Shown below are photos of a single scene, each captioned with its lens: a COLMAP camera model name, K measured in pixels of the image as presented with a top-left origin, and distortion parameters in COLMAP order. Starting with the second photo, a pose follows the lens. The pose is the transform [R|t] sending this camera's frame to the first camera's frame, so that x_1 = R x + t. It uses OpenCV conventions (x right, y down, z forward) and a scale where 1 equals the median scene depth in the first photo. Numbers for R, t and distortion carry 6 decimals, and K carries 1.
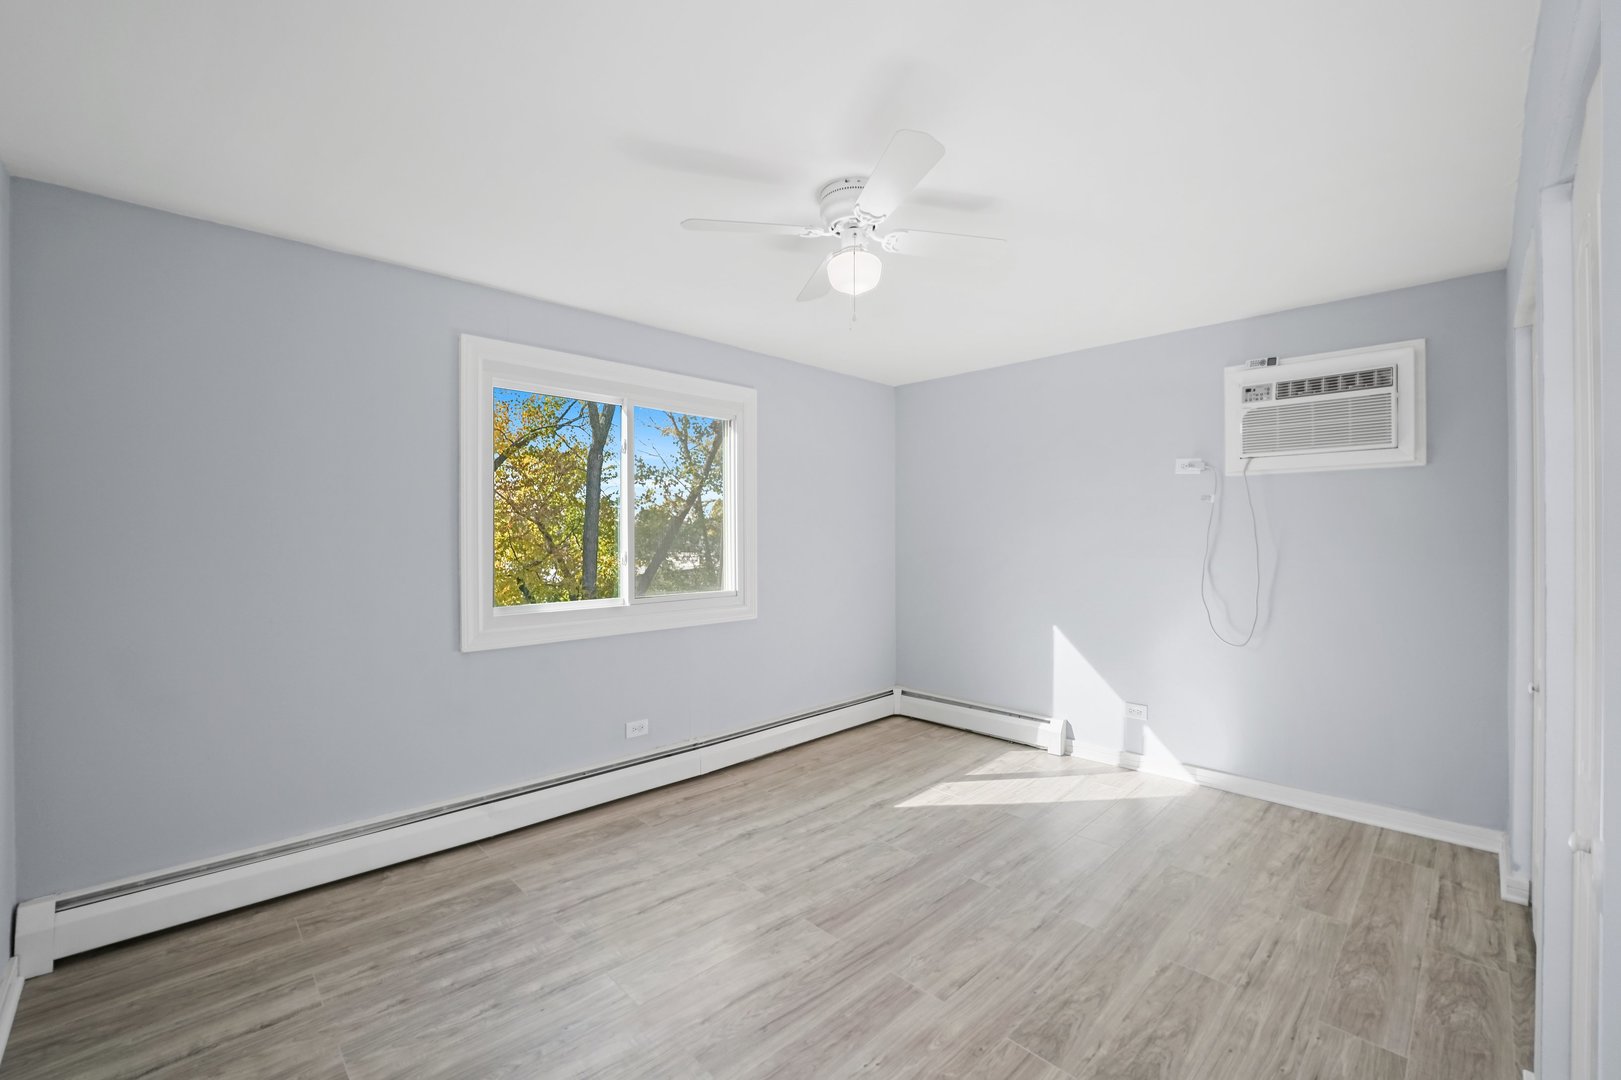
lens RADIAL K [[661.9, 0, 809.9], [0, 661.9, 540.5], [0, 0, 1]] dist [0.004176, -0.000098]
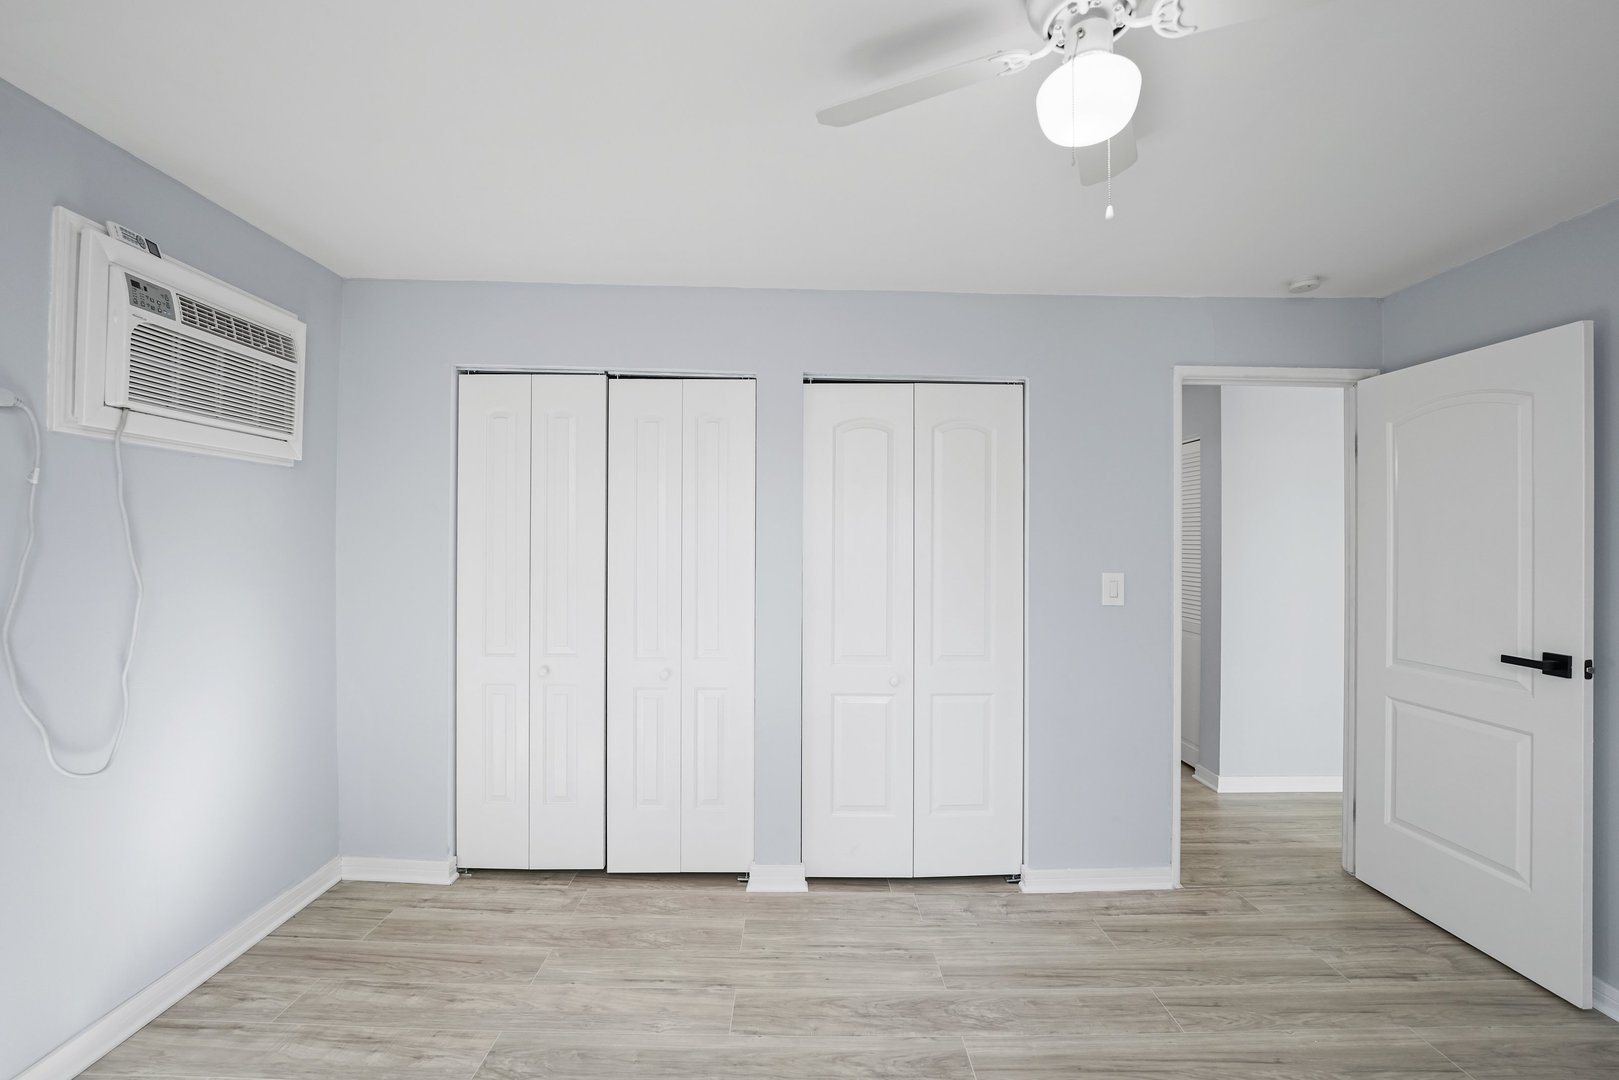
lens RADIAL K [[661.1, 0, 803.5], [0, 661.1, 530.3], [0, 0, 1]] dist [0.004176, -0.000098]
pose [[-0.722121, 0.003984, 0.691755, -0.123263], [-0.013008, 0.999728, -0.019338, -0.028678], [-0.691645, -0.022963, -0.721873, 1.240163]]
